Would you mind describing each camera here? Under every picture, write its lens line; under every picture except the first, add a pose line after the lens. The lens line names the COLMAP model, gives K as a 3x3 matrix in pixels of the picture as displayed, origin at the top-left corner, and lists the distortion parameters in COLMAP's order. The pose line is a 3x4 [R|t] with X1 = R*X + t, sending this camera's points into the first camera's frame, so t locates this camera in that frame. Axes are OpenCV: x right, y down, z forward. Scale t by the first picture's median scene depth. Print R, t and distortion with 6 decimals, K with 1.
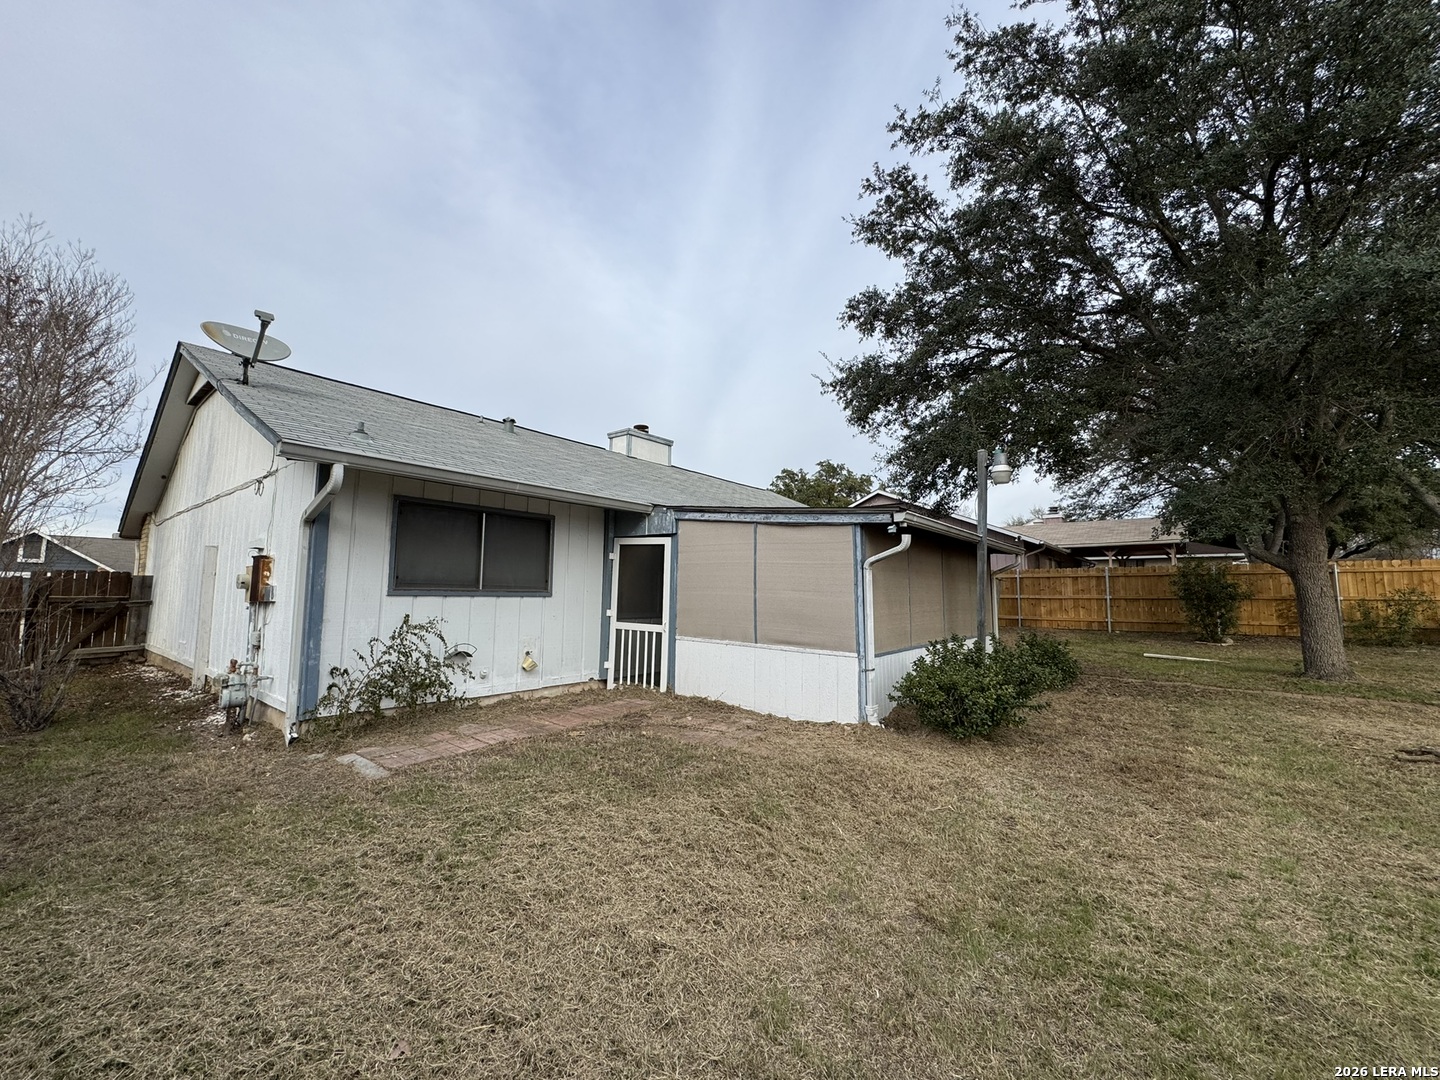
lens RADIAL K [[578.2, 0, 720.0], [0, 578.2, 540.0], [0, 0, 1]] dist [-0.003131, 0.000167]
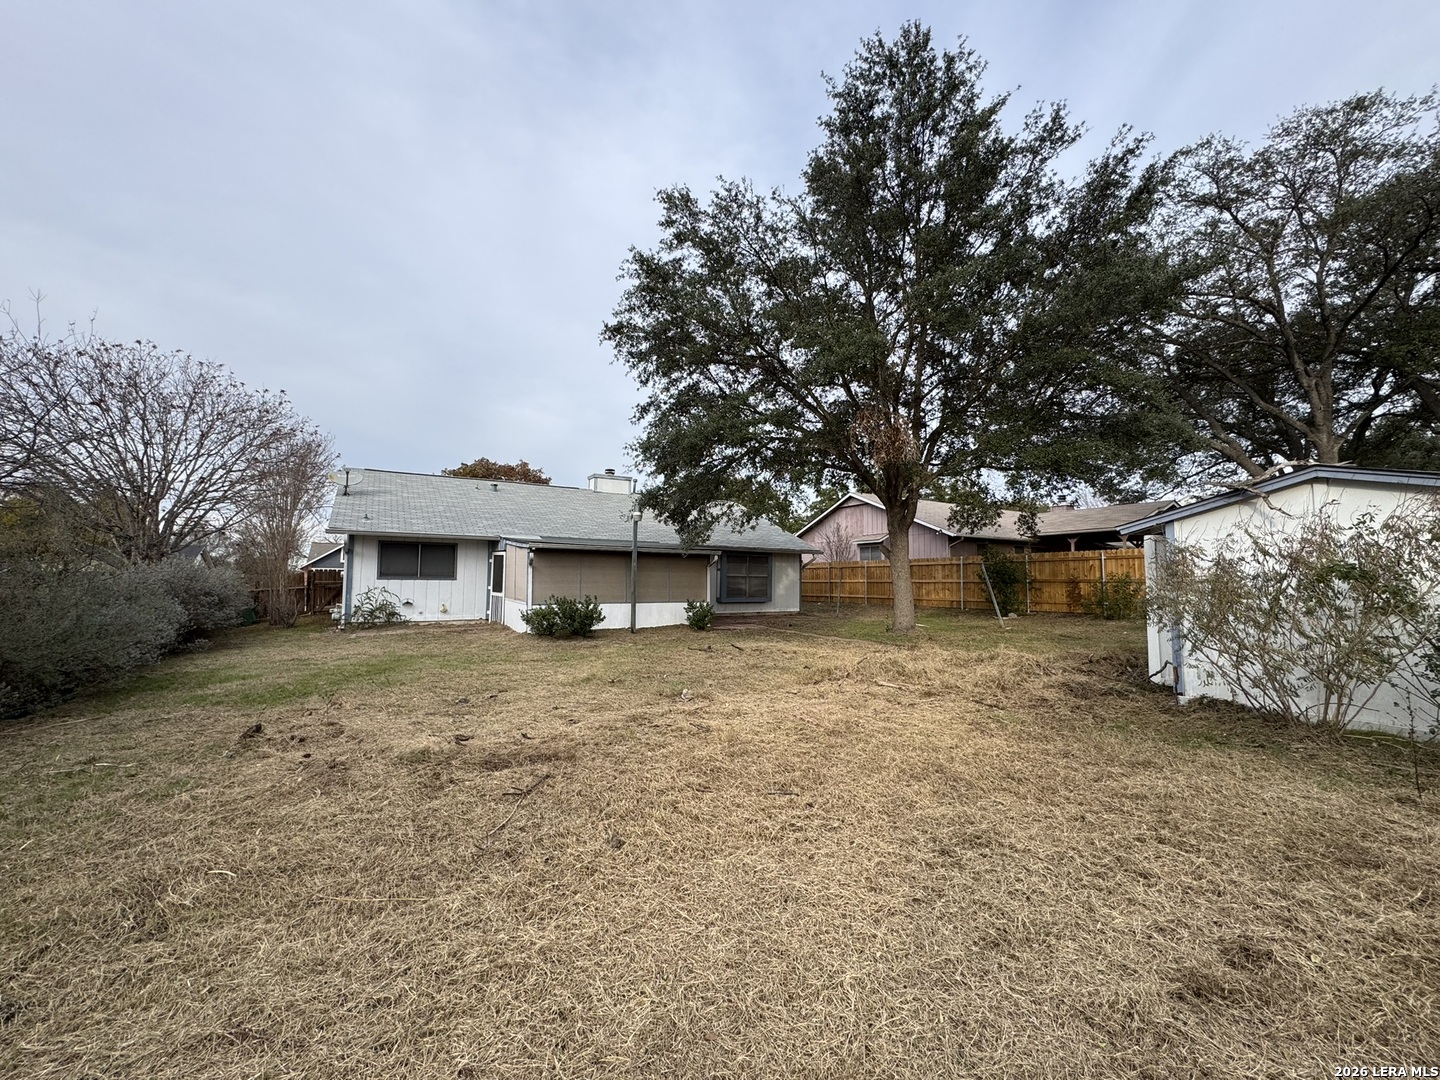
lens RADIAL K [[578.2, 0, 720.0], [0, 578.2, 540.0], [0, 0, 1]] dist [-0.003131, 0.000167]
pose [[0.943580, -0.029652, -0.329815, 1.399259], [0.035217, 0.999320, 0.010910, -0.043898], [0.329267, -0.021909, 0.943983, -0.760428]]
